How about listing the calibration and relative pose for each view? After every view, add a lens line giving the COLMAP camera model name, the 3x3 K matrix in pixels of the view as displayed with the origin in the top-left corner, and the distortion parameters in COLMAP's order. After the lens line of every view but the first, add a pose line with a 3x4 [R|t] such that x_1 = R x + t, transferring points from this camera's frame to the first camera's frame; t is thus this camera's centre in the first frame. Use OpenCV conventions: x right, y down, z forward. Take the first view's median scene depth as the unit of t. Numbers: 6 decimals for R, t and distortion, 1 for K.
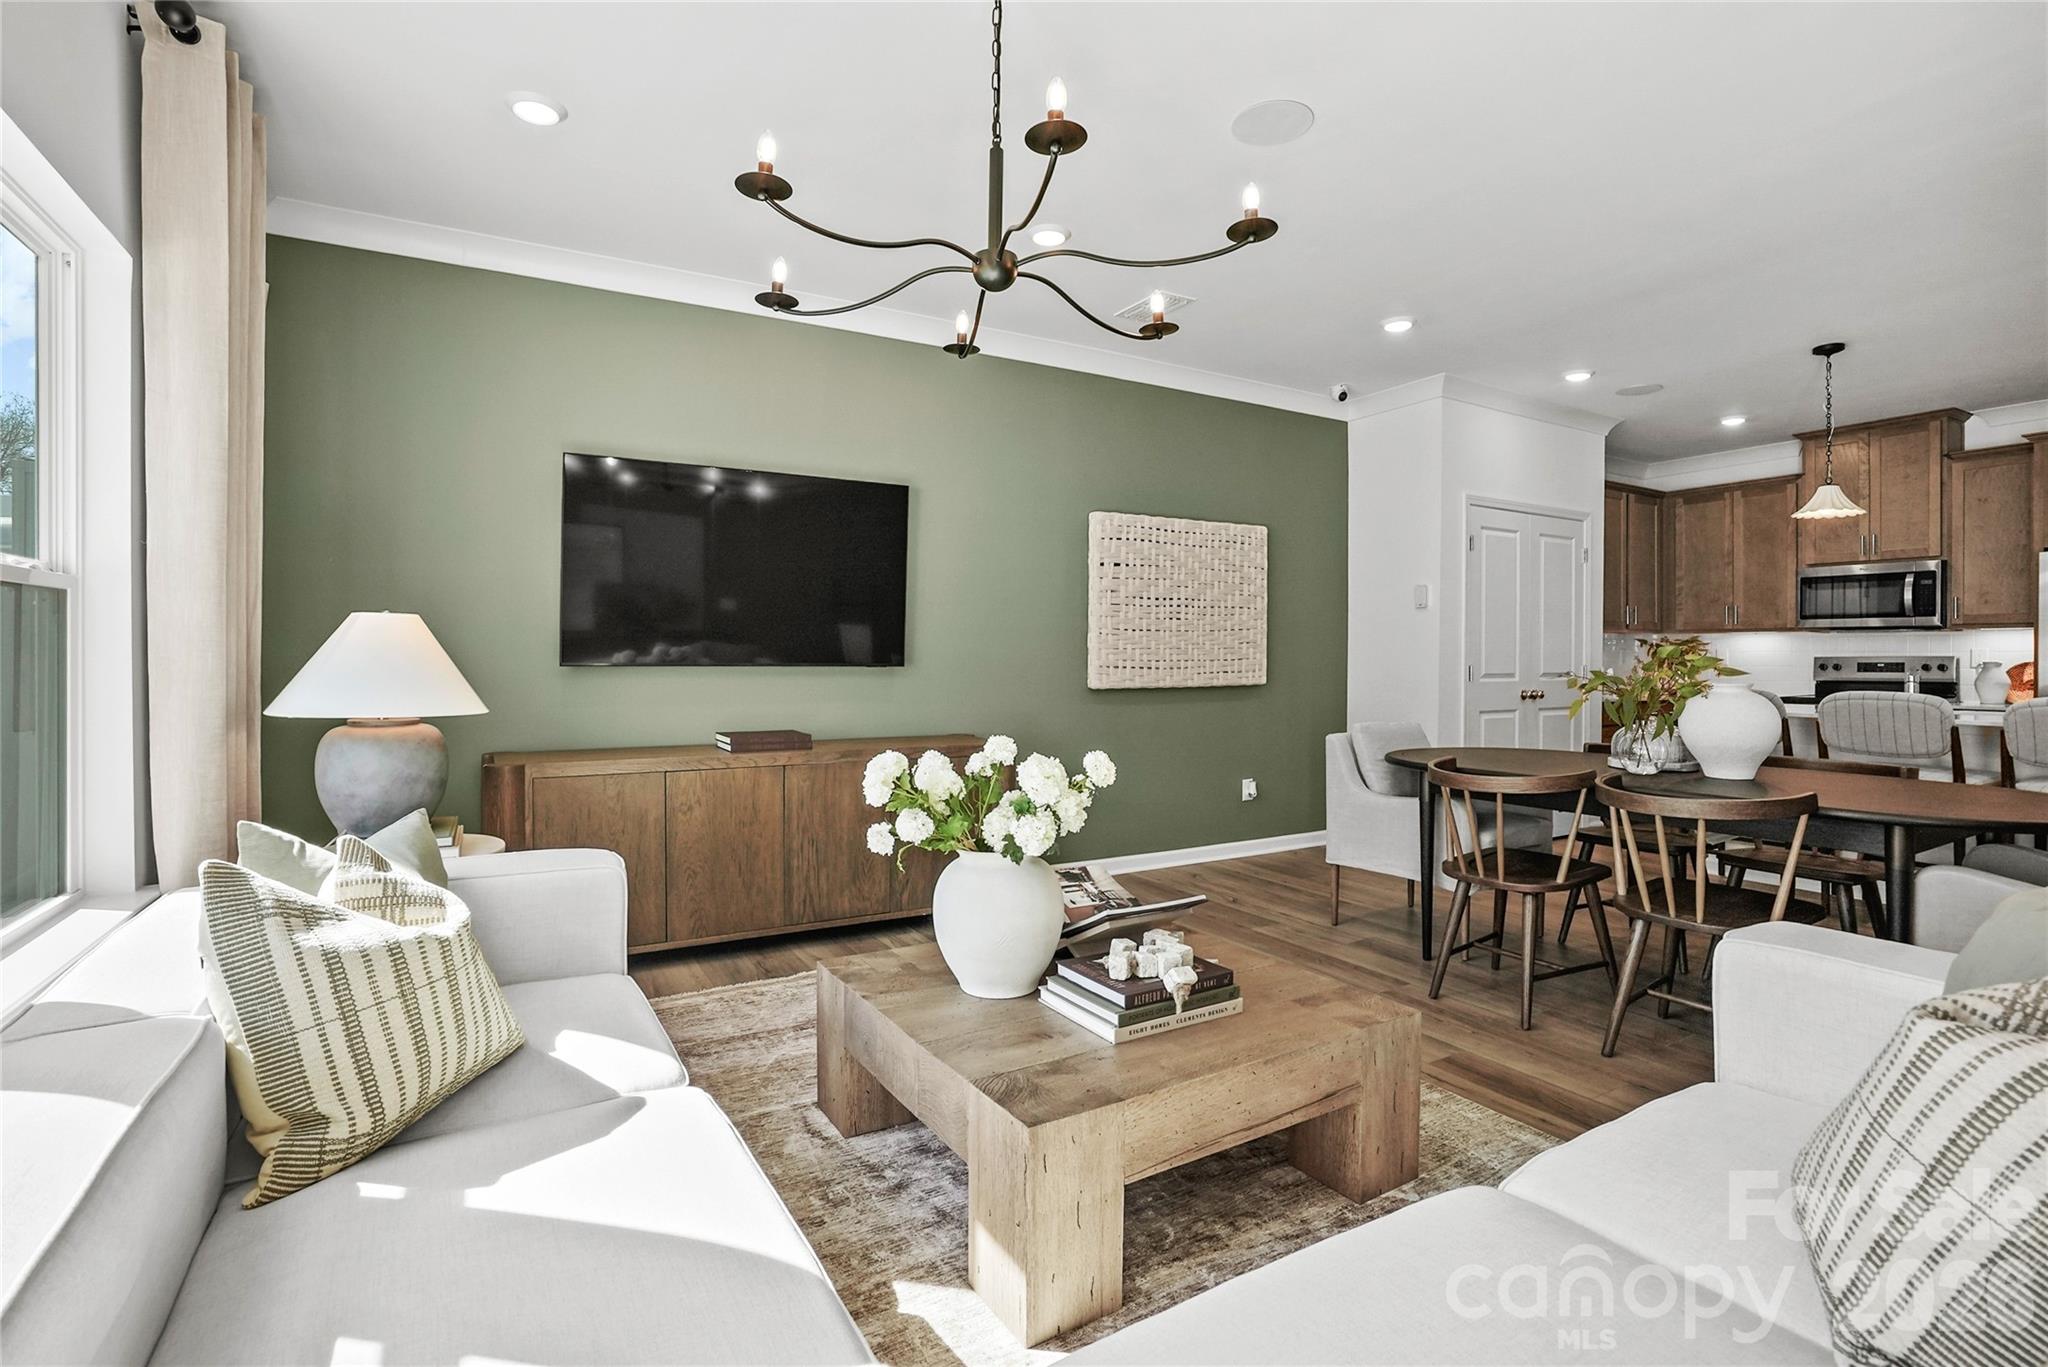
lens RADIAL K [[967.4, 0, 1023.0], [0, 967.4, 664.4], [0, 0, 1]] dist [0.000996, 0.000175]
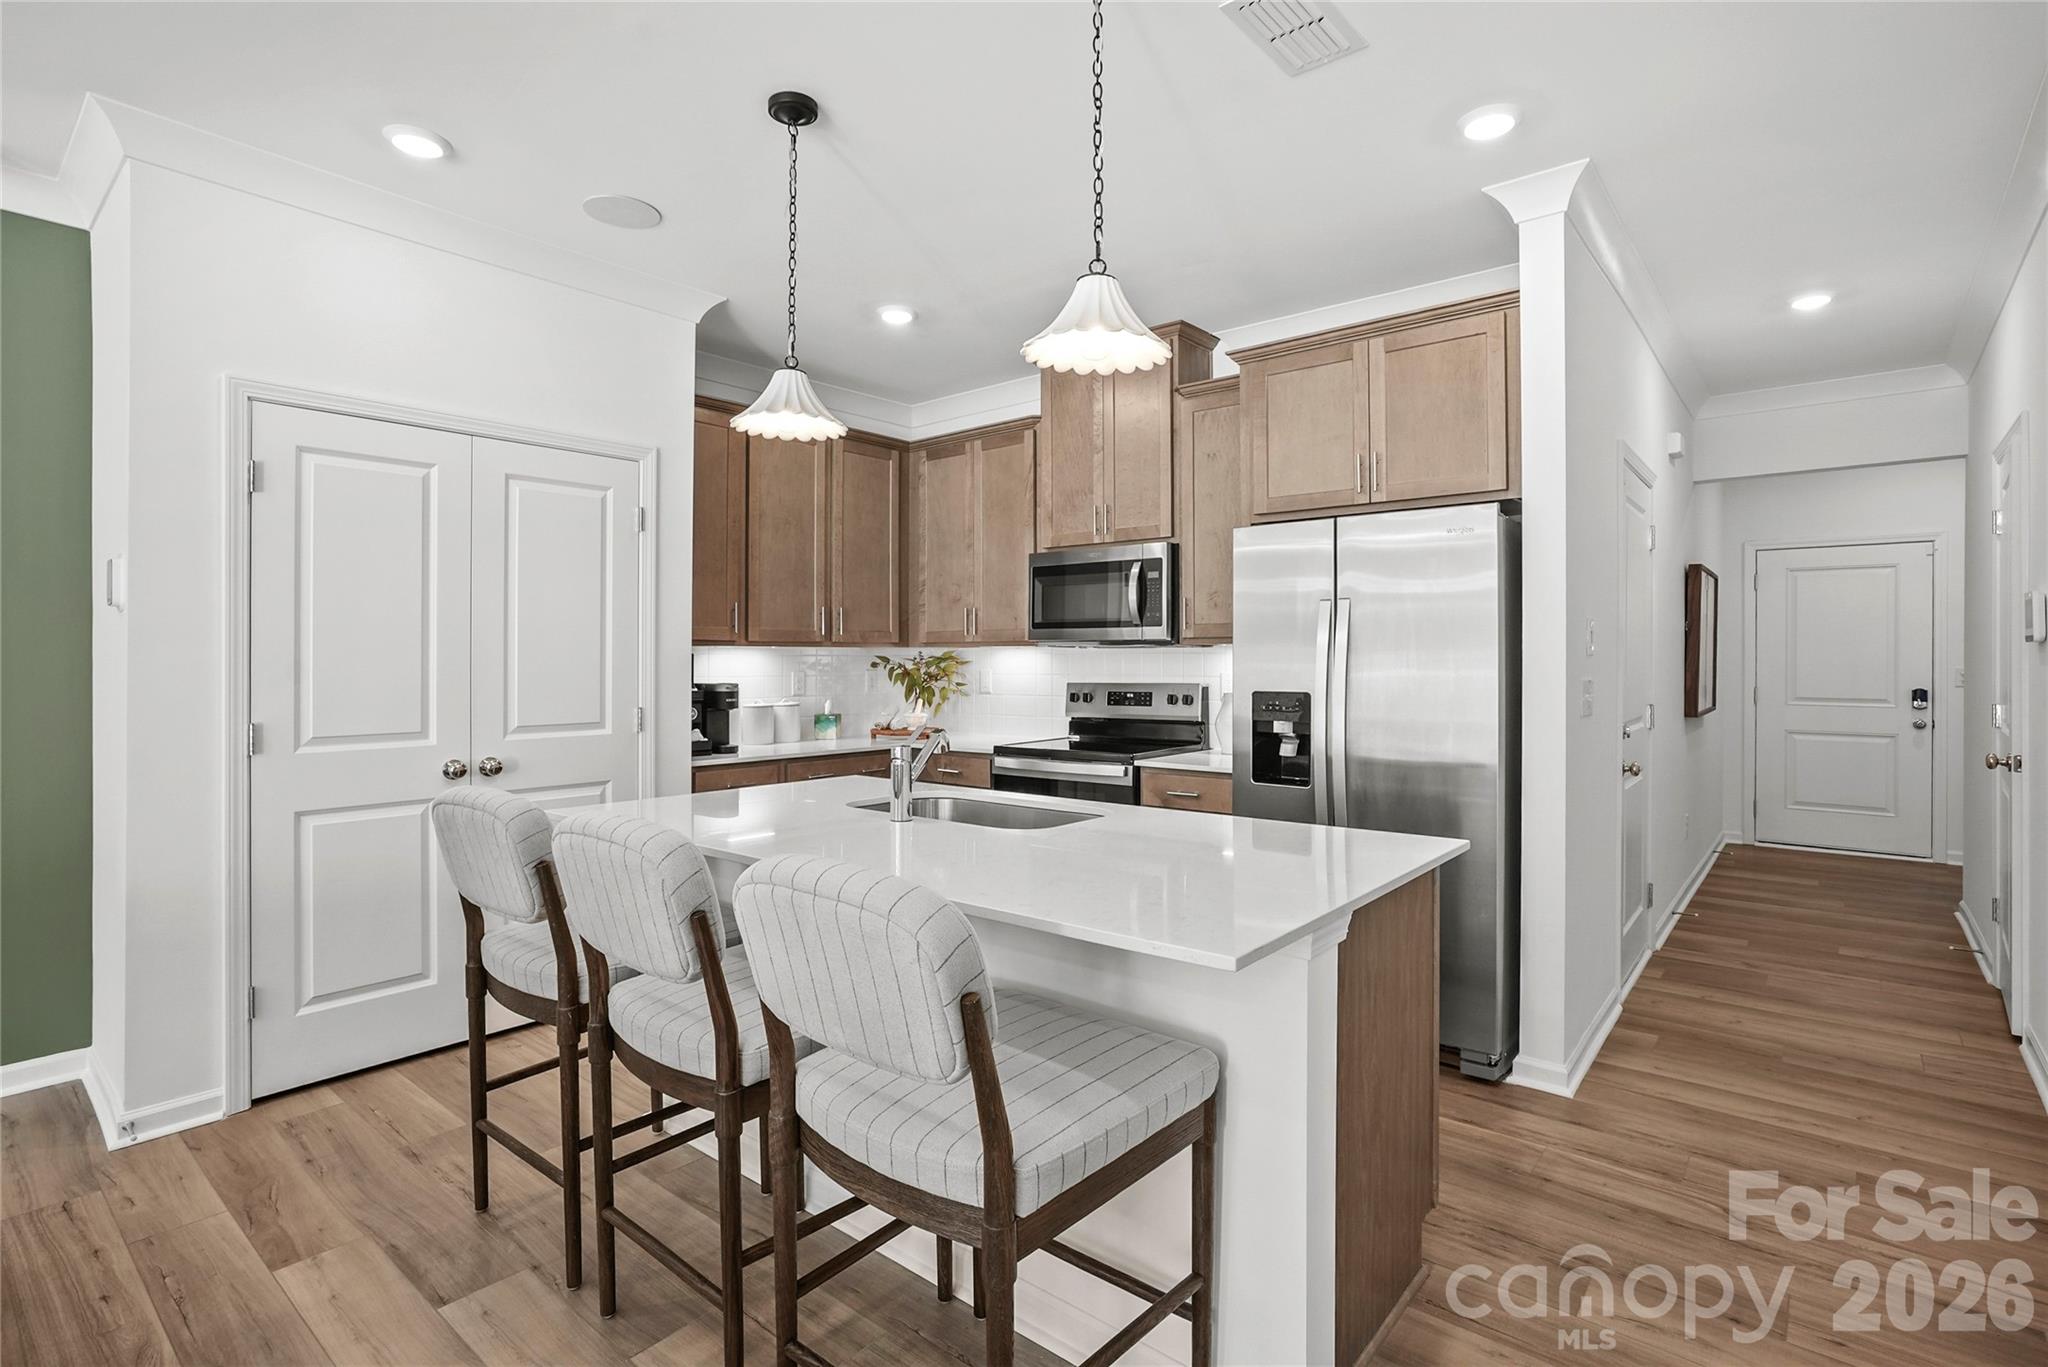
lens RADIAL K [[990.7, 0, 1047.2], [0, 990.7, 660.1], [0, 0, 1]] dist [-0.040077, 0.000174]
pose [[0.940056, -0.007054, 0.340946, 0.629571], [0.009472, 0.999940, -0.005430, -0.022718], [-0.340888, 0.008334, 0.940067, 0.379287]]
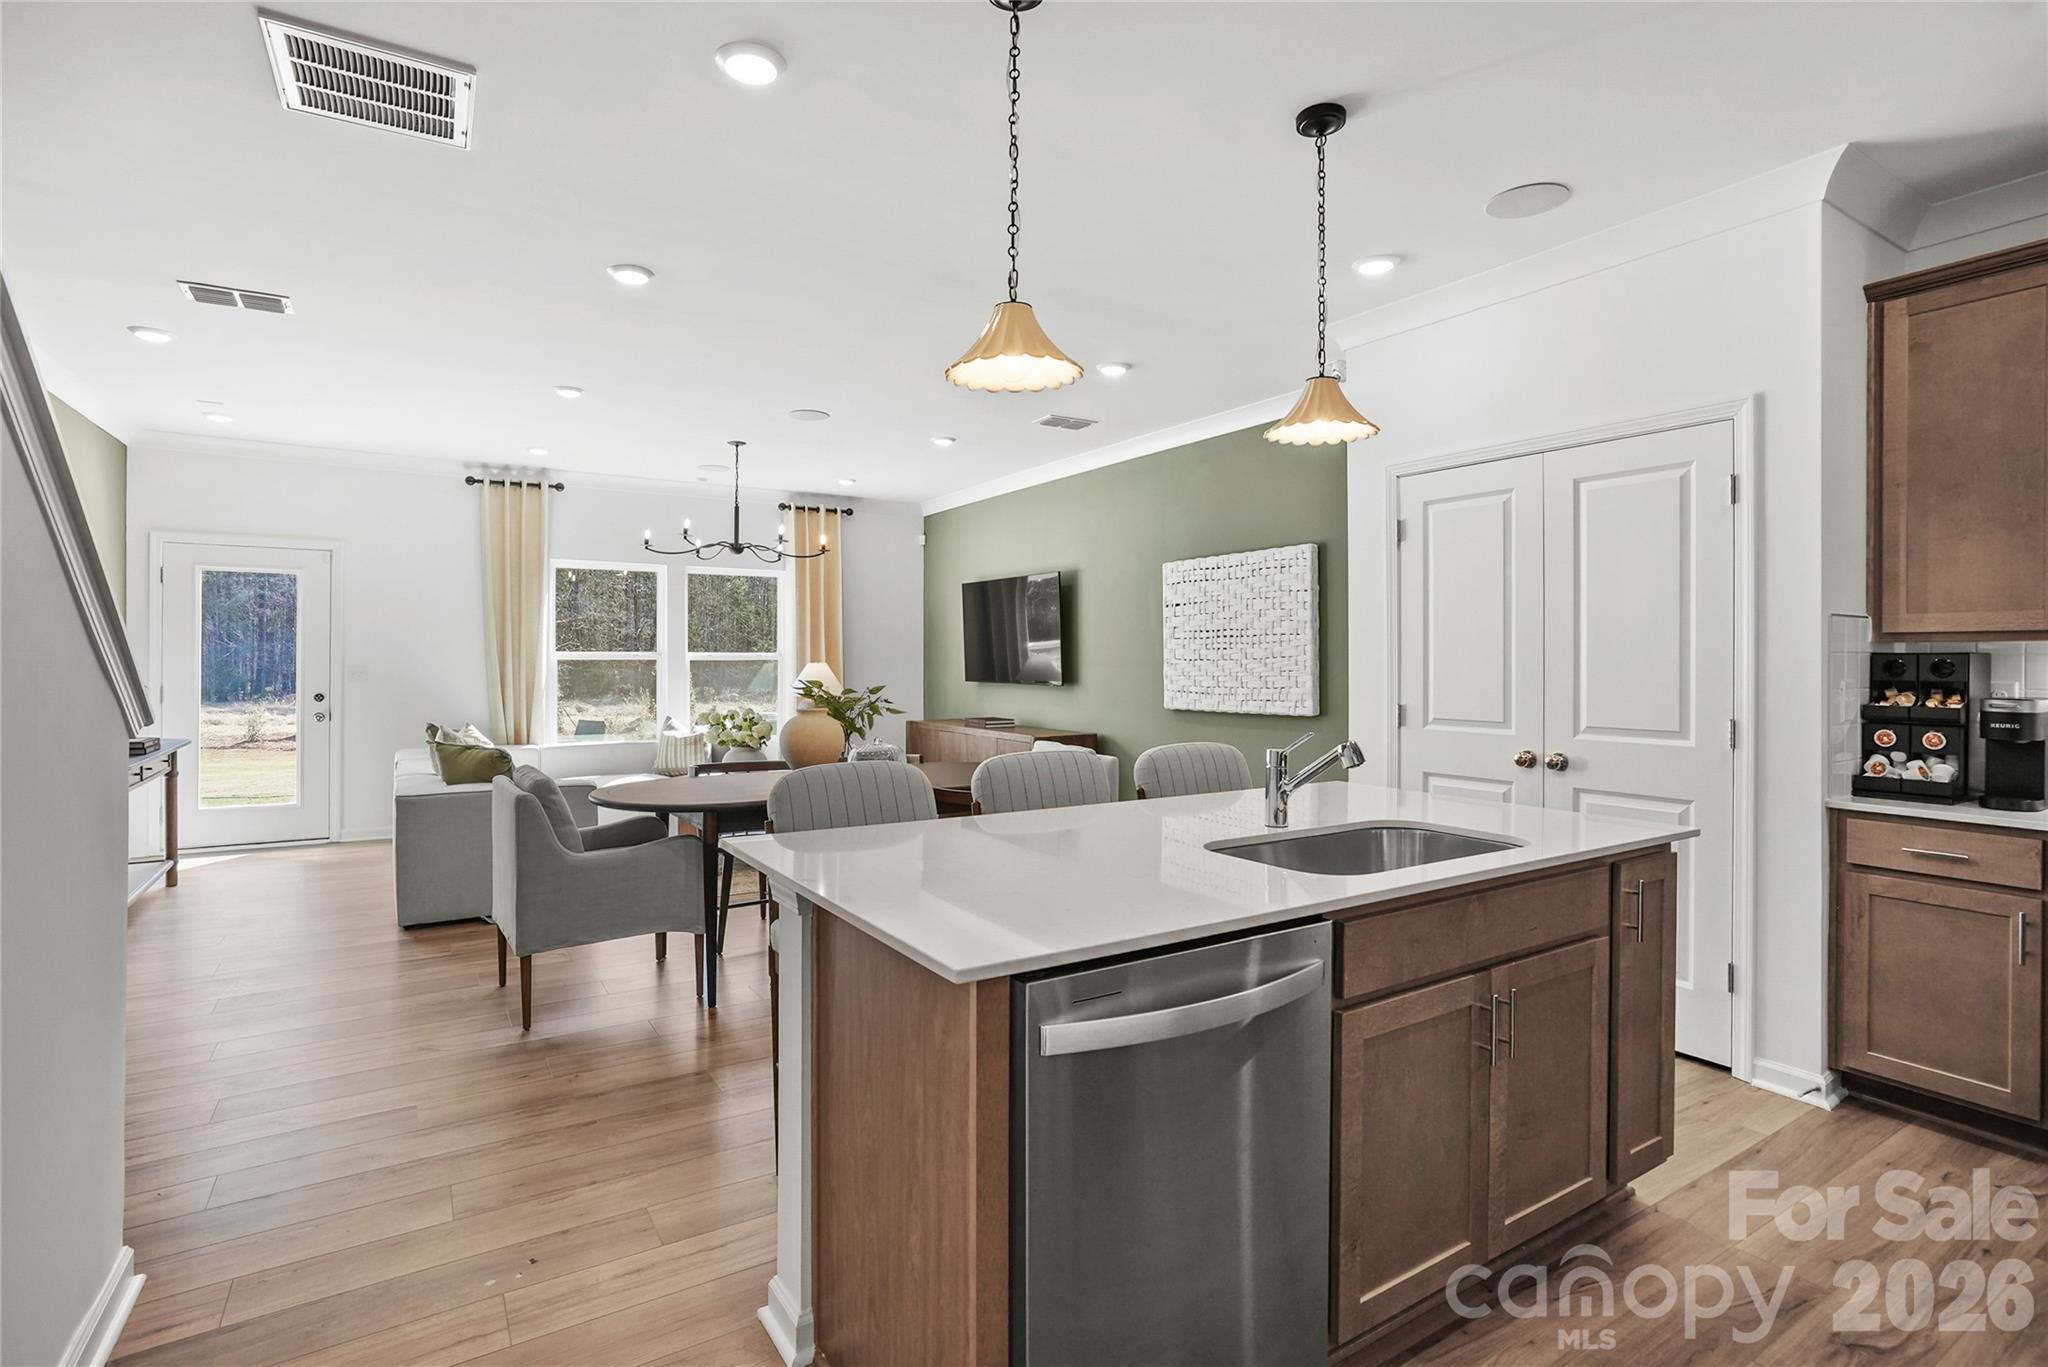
lens RADIAL K [[990.7, 0, 1047.2], [0, 990.7, 660.1], [0, 0, 1]] dist [-0.040077, 0.000174]
pose [[0.033797, -0.005603, -0.999413, 1.083546], [-0.009386, 0.999938, -0.005924, -0.022672], [0.999385, 0.009581, 0.033742, 0.675005]]
